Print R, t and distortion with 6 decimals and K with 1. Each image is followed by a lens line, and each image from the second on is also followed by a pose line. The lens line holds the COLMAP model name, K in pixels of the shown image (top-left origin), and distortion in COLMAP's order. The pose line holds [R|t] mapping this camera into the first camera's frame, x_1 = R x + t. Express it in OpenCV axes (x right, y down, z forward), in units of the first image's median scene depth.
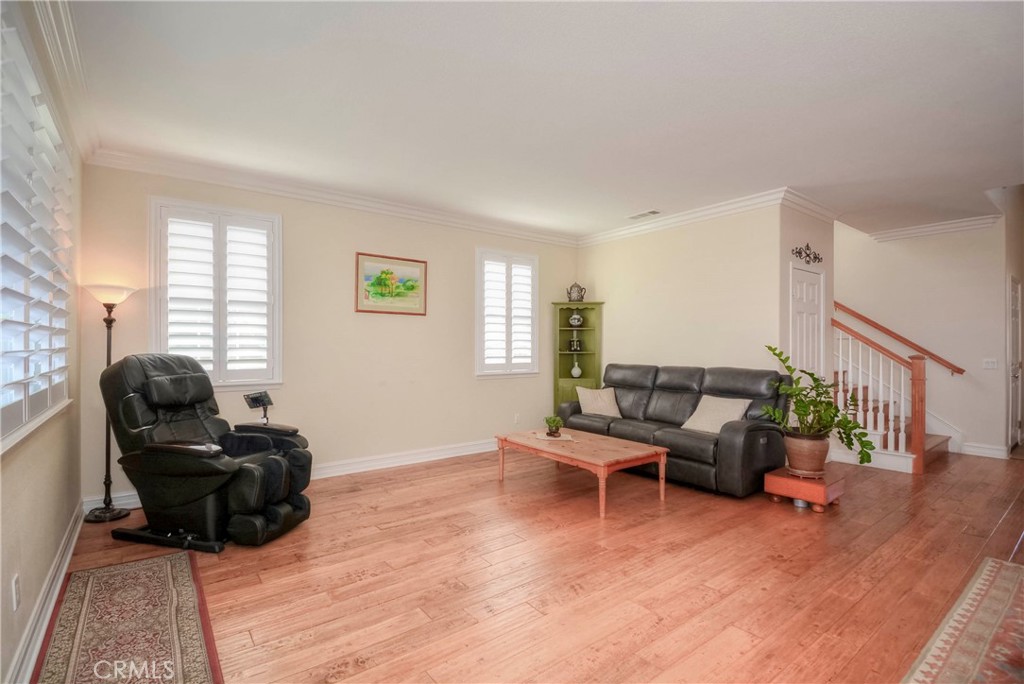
lens RADIAL K [[467.0, 0, 509.4], [0, 467.0, 338.2], [0, 0, 1]] dist [0.007043, -0.015002]
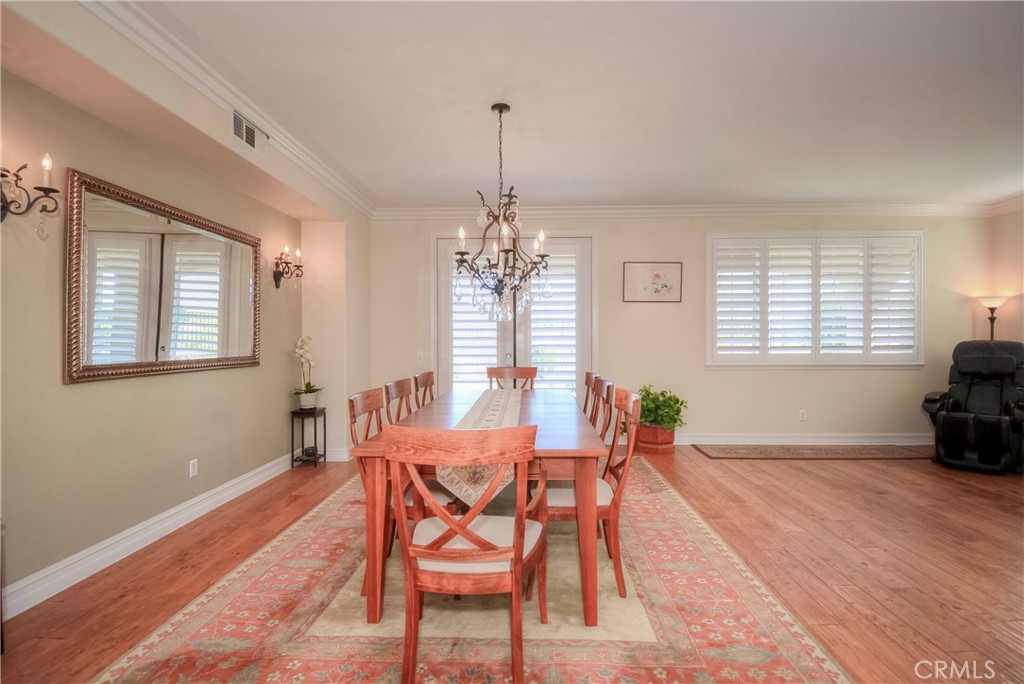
lens RADIAL K [[467.0, 0, 510.5], [0, 467.0, 350.3], [0, 0, 1]] dist [0.007043, -0.015002]
pose [[-0.633705, 0.021413, -0.773278, 0.916734], [0.017600, 0.999757, 0.013261, 0.012870], [0.773374, -0.005206, -0.633928, 0.517783]]
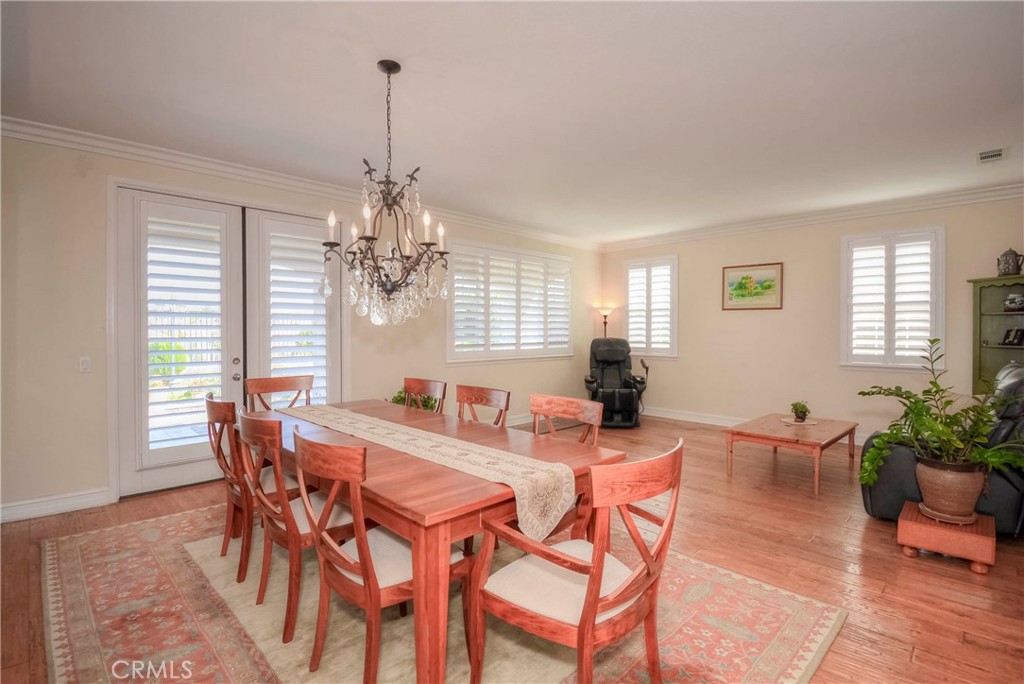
lens RADIAL K [[493.9, 0, 517.0], [0, 493.9, 340.9], [0, 0, 1]] dist [-0.013850, 0.000168]
pose [[0.131729, 0.021200, -0.991059, 0.999741], [0.016561, 0.999585, 0.023584, -0.009352], [0.991147, -0.019519, 0.131323, 0.189168]]
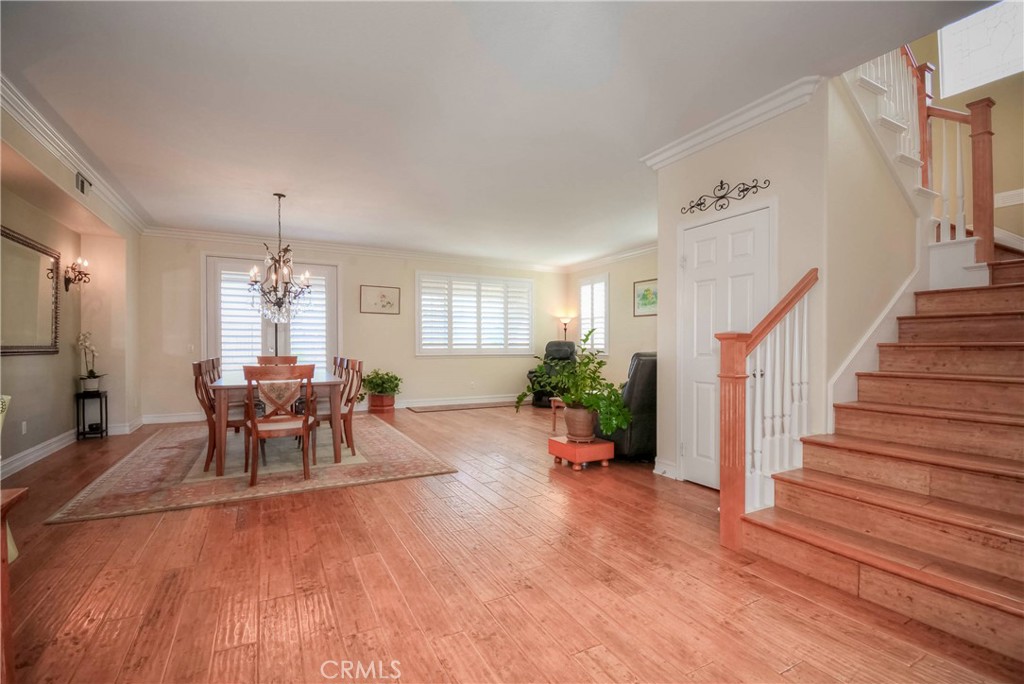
lens RADIAL K [[467.0, 0, 512.7], [0, 467.0, 349.5], [0, 0, 1]] dist [0.007043, -0.015002]
pose [[-0.153768, 0.008745, -0.988068, 1.390888], [0.018239, 0.999816, 0.006011, 0.044371], [0.987939, -0.017097, -0.153899, 0.782922]]
